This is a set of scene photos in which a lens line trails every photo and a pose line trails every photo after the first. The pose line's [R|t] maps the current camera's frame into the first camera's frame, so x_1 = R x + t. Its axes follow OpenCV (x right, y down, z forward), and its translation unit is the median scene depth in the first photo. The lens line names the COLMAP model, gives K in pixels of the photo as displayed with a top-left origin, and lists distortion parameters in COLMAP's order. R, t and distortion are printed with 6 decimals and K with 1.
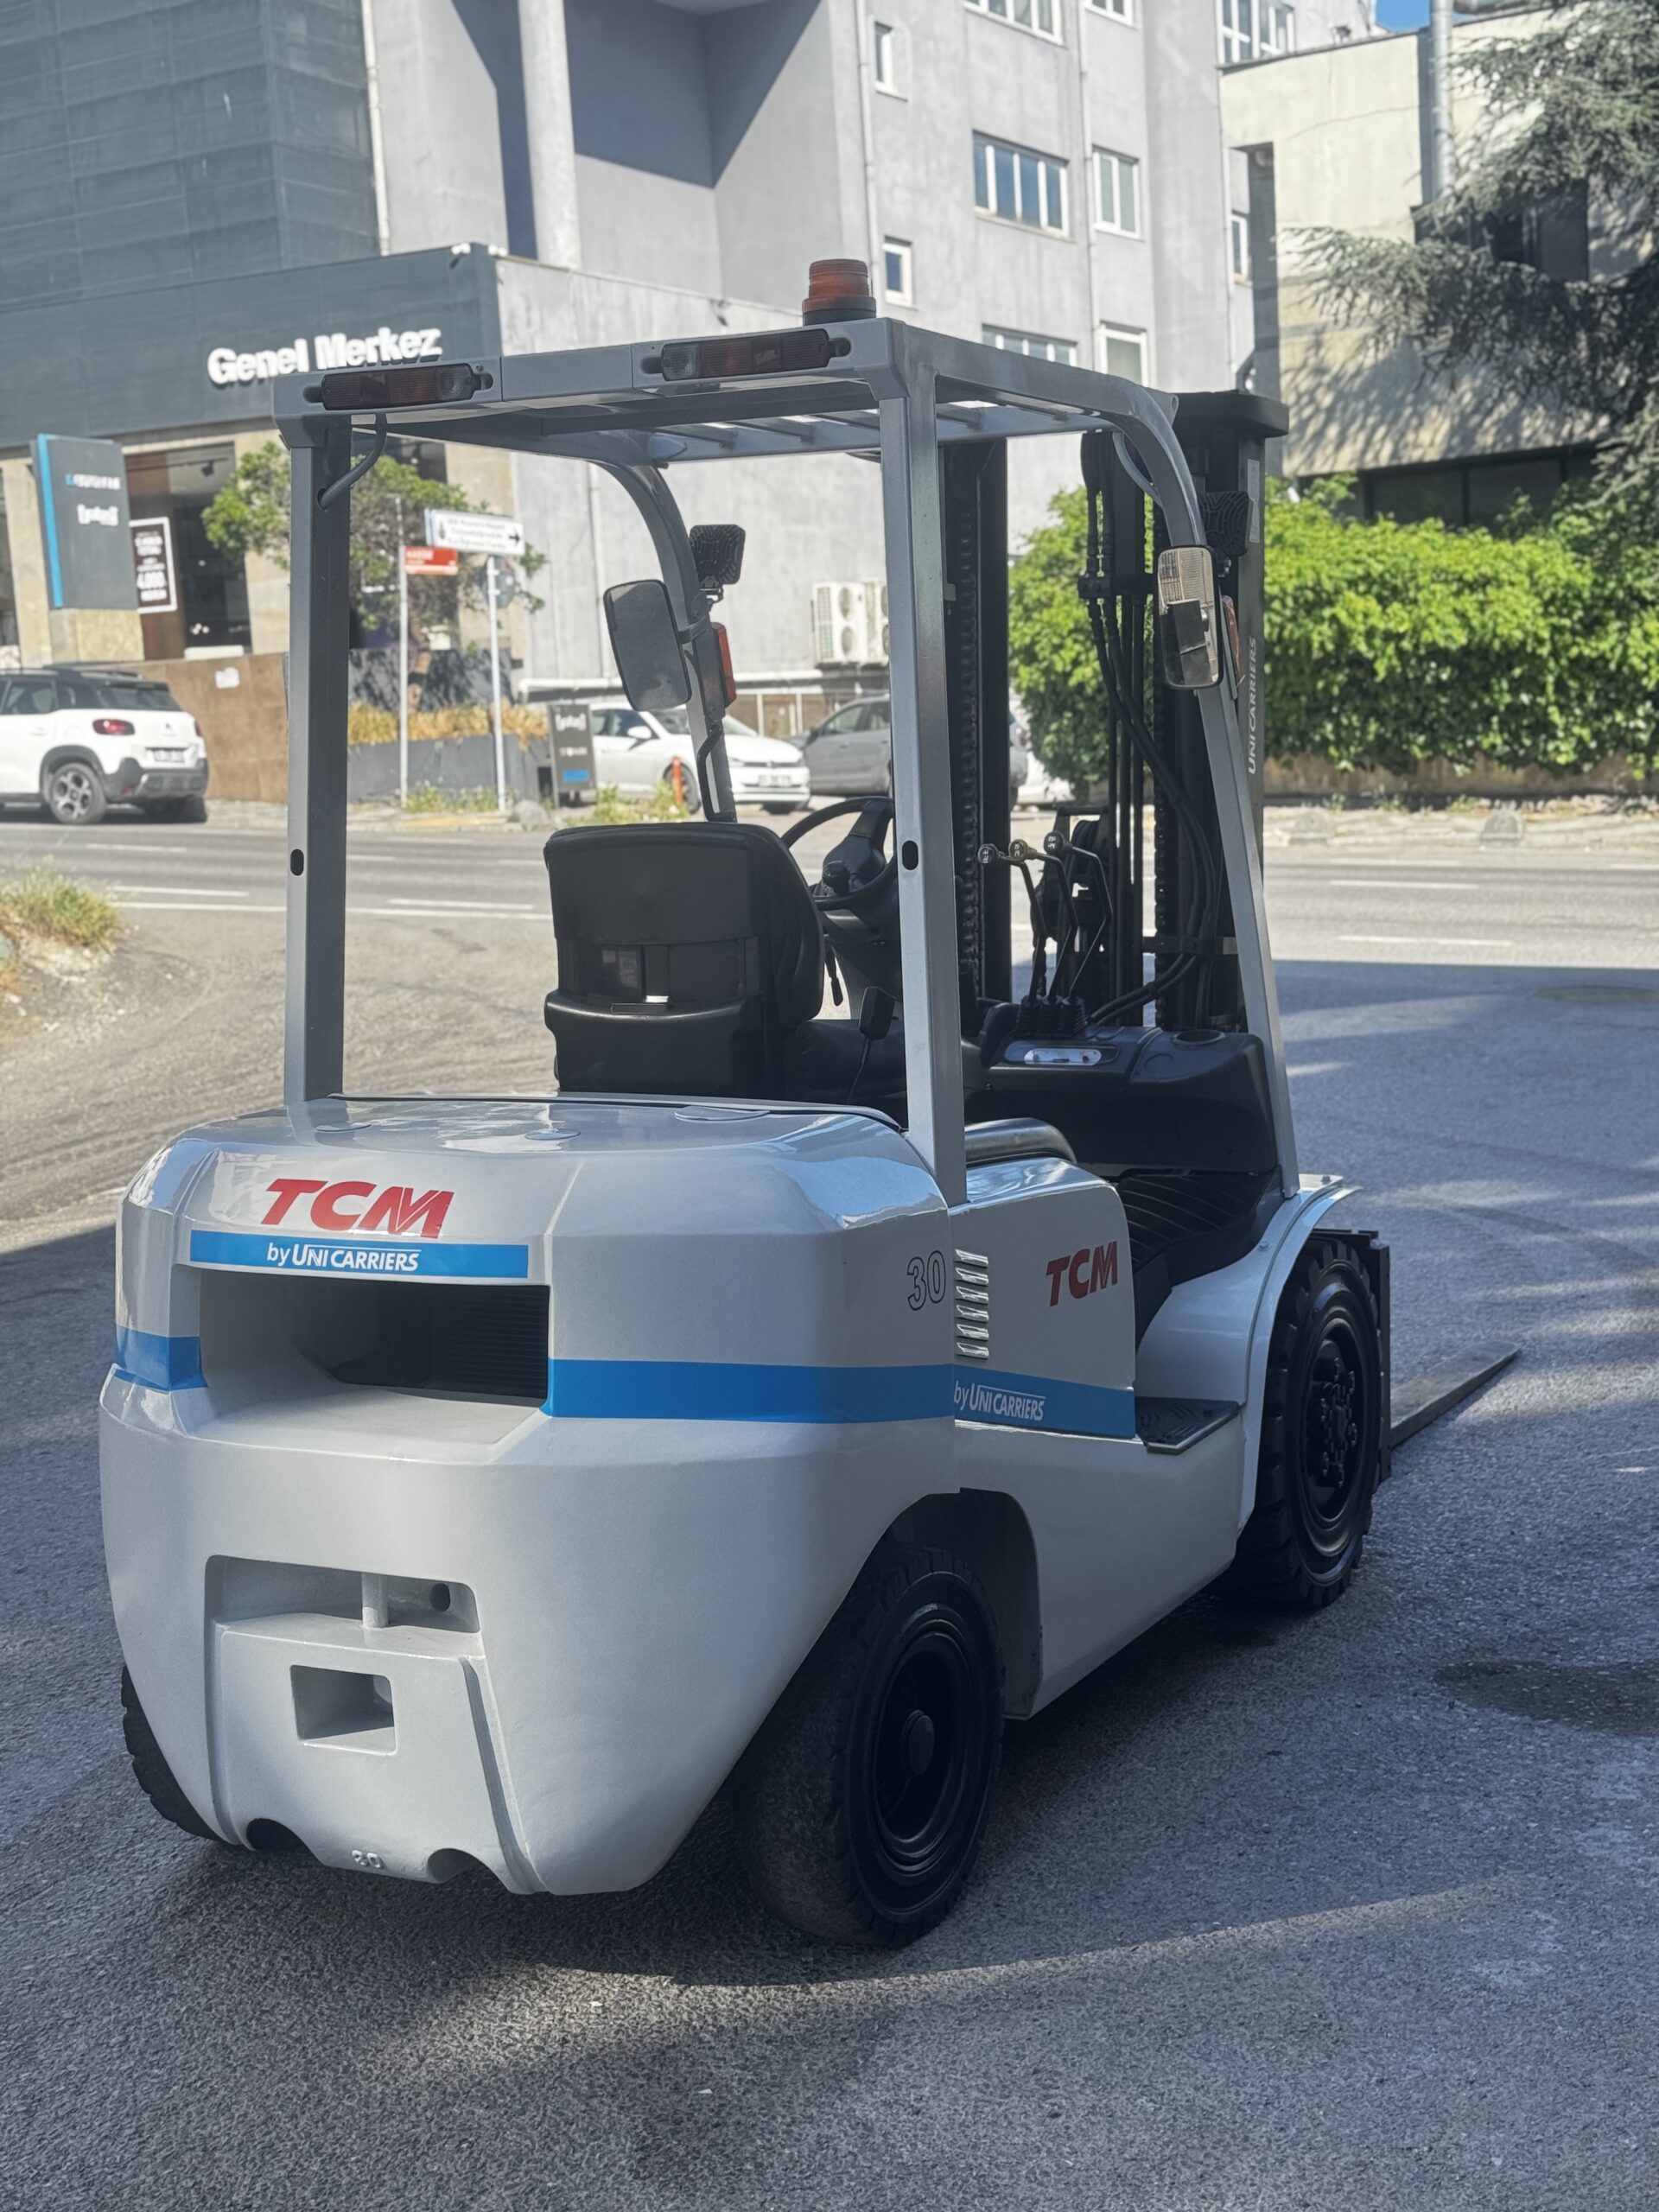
lens RADIAL K [[3169.9, 0, 829.5], [0, 3169.9, 1106.0], [0, 0, 1]] dist [0.170645, 0.079961]
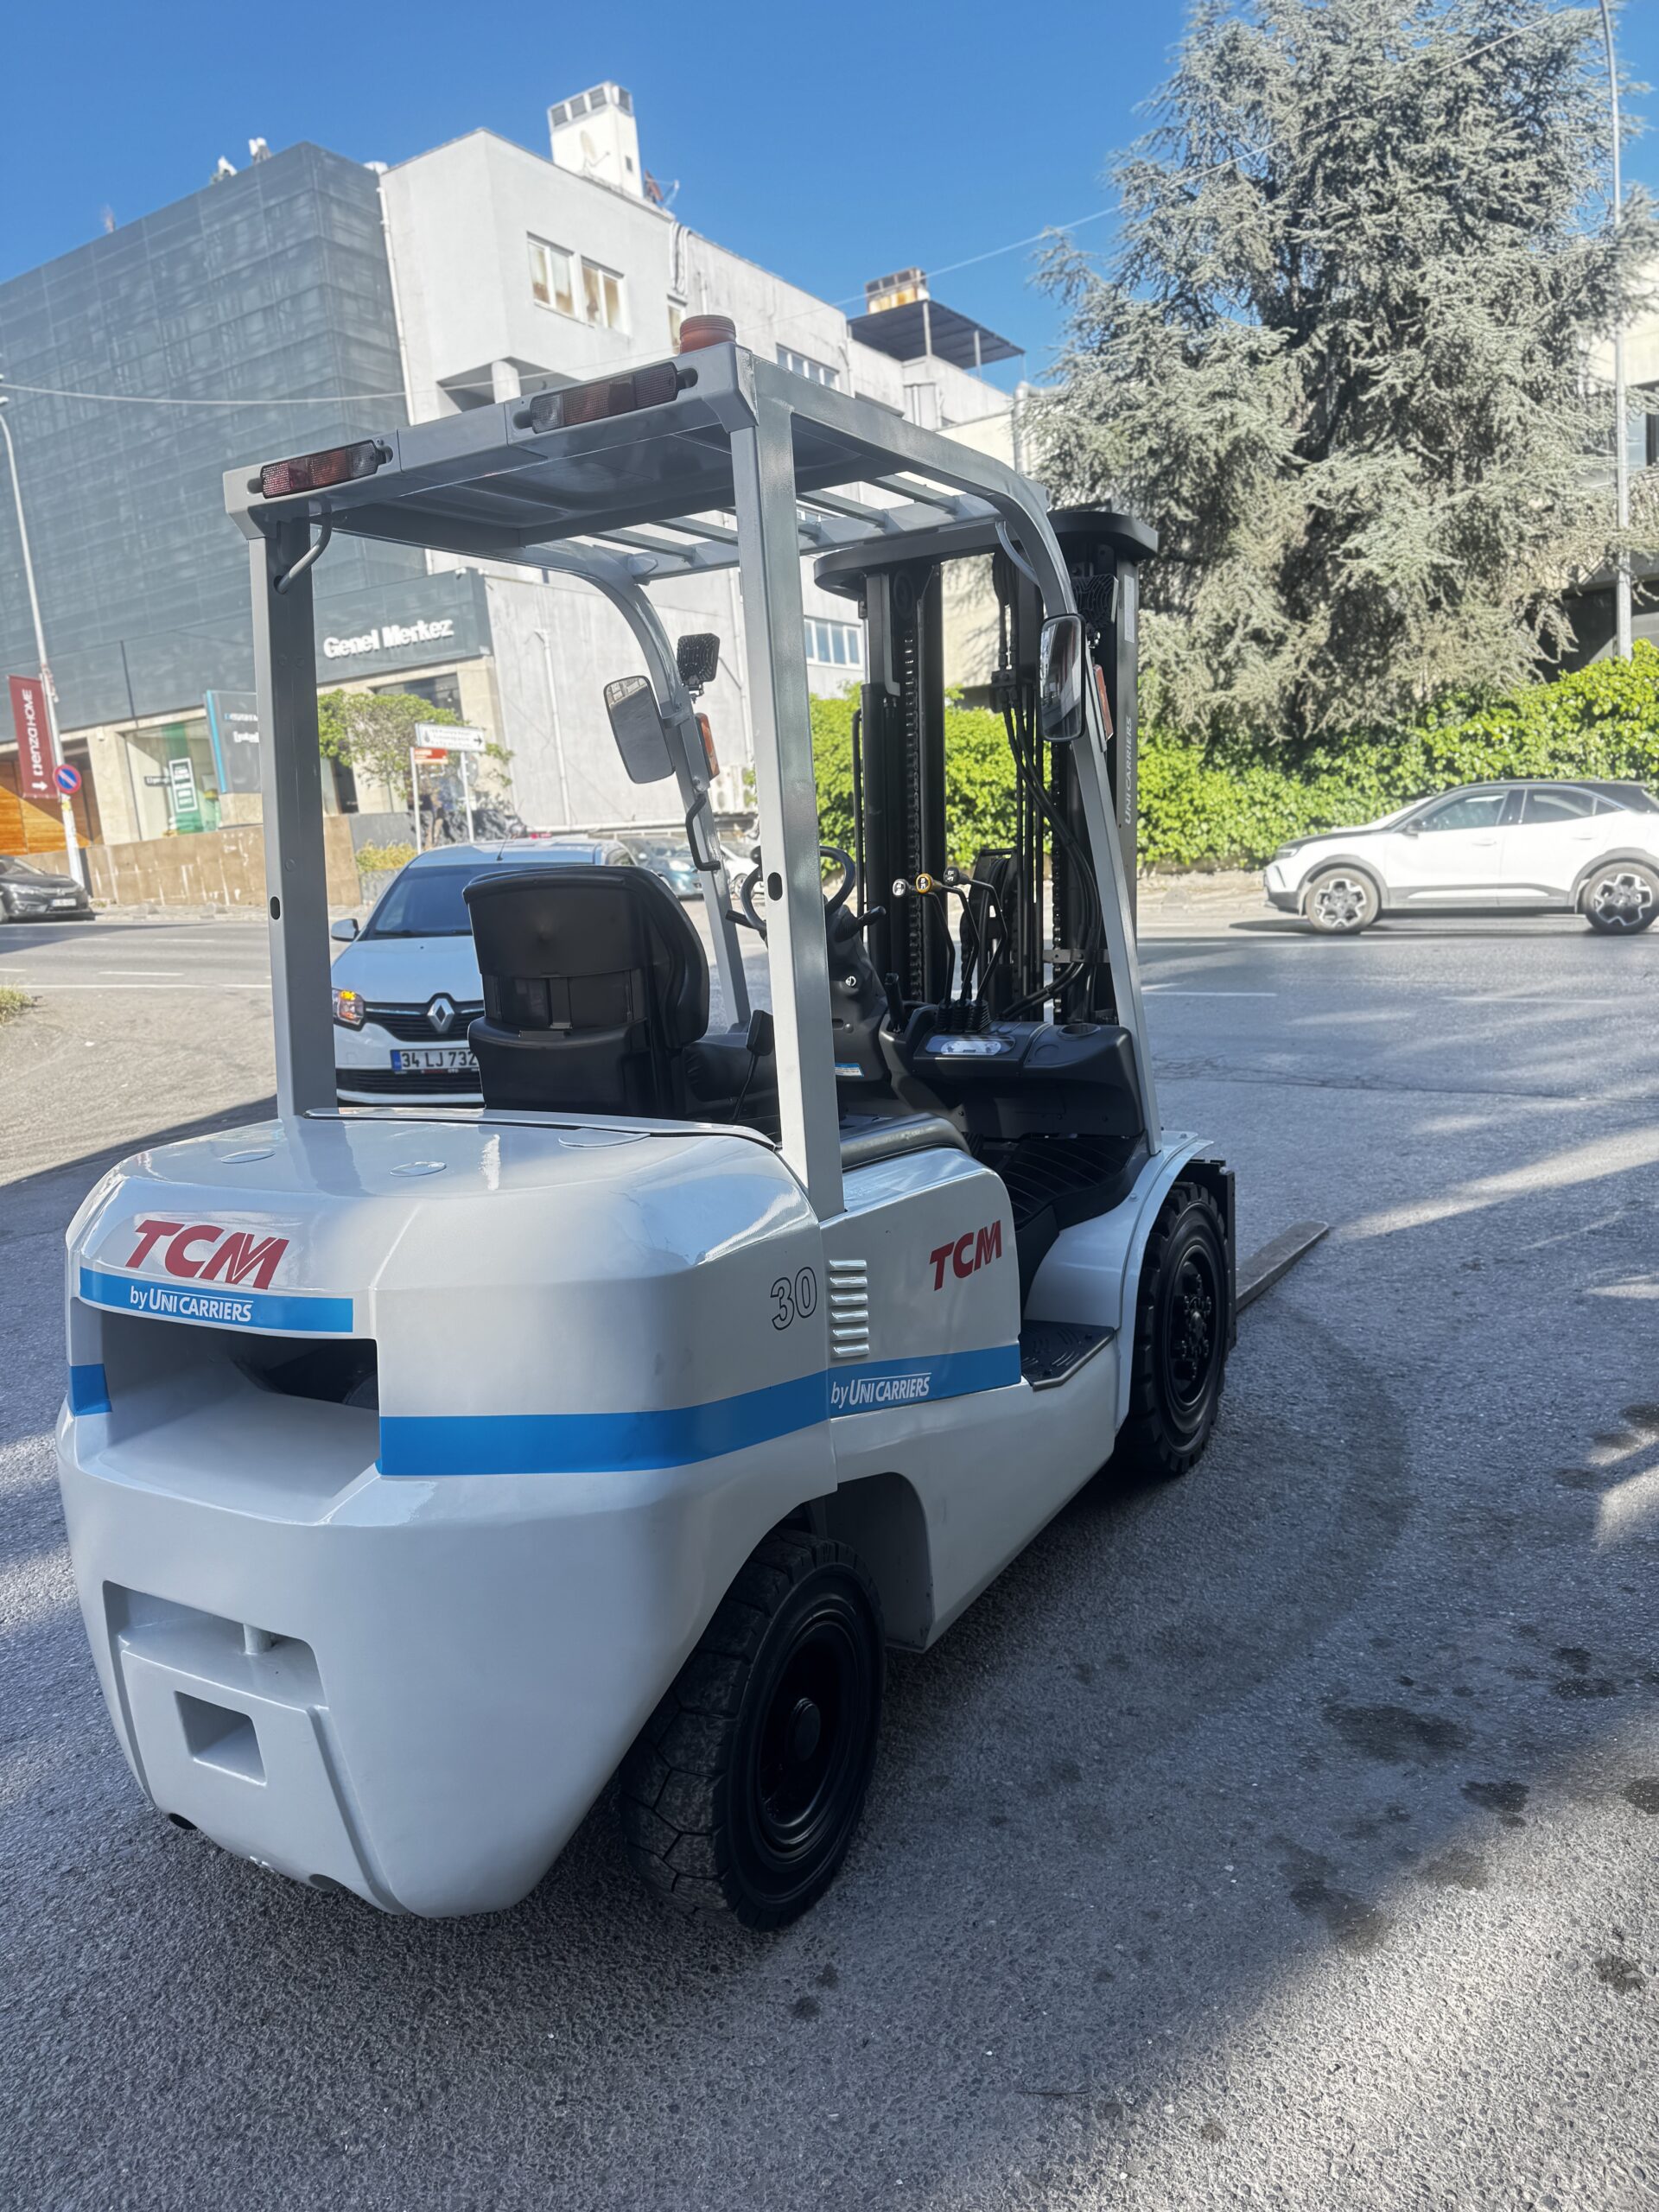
lens RADIAL K [[1524.6, 0, 869.2], [0, 1524.6, 1099.1], [0, 0, 1]] dist [0.047281, -0.001299]
pose [[0.998393, -0.021901, -0.052275, 0.073871], [0.024602, 0.998364, 0.051615, -0.031007], [0.051059, -0.052819, 0.997298, 0.455991]]
